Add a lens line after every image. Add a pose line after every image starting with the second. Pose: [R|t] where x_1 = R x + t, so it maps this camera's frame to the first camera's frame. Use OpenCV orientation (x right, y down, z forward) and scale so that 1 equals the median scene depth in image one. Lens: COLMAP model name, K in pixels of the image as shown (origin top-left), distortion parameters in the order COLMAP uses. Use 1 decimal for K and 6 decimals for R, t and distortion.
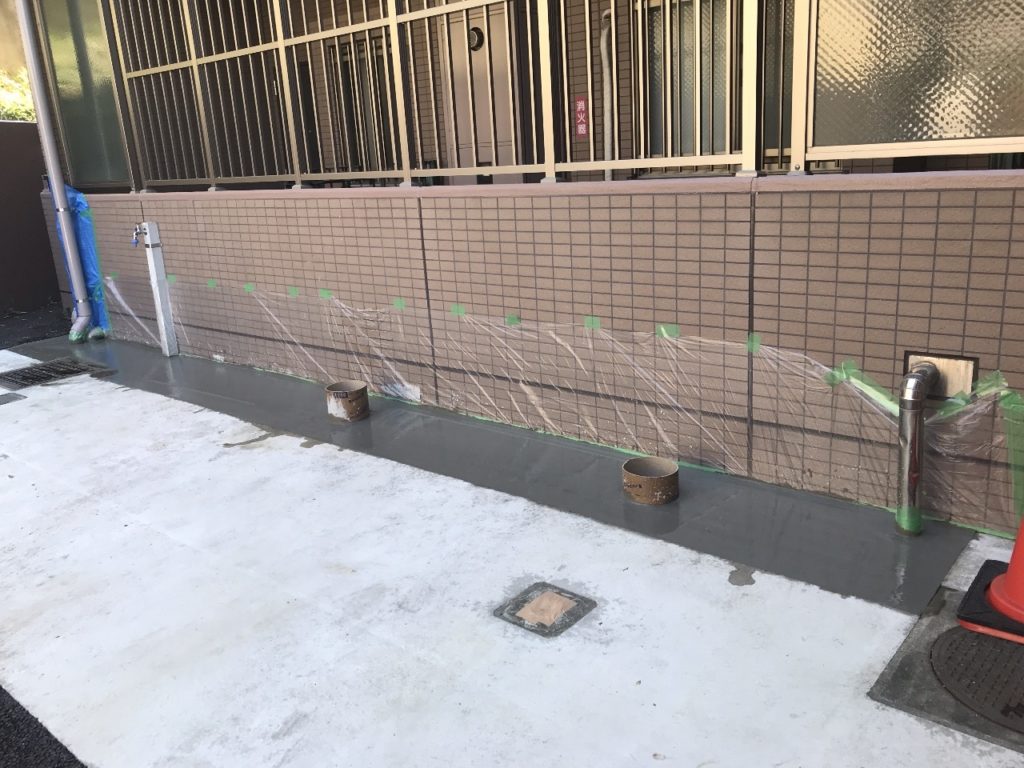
lens RADIAL K [[826.7, 0, 476.4], [0, 826.7, 380.3], [0, 0, 1]] dist [0.058250, -0.070848]
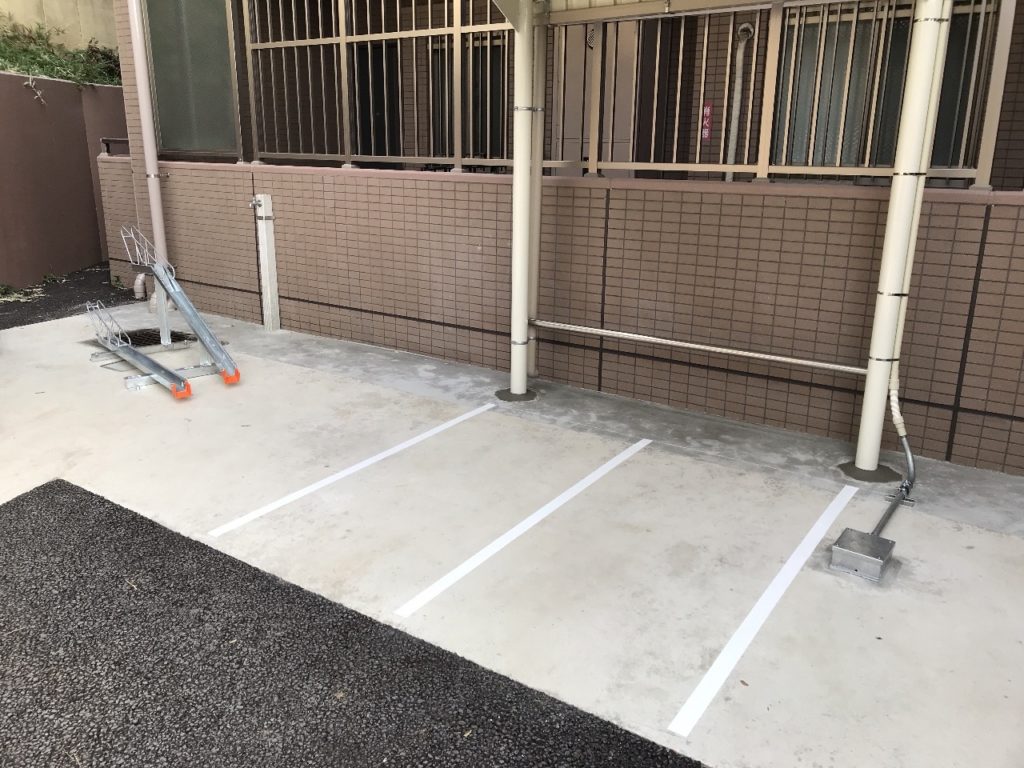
lens RADIAL K [[826.7, 0, 476.4], [0, 826.7, 380.3], [0, 0, 1]] dist [0.058250, -0.070848]
pose [[0.992811, 0.039847, 0.112862, -0.271571], [-0.040841, 0.999144, 0.006507, 0.018889], [-0.112506, -0.011070, 0.993589, -0.028230]]
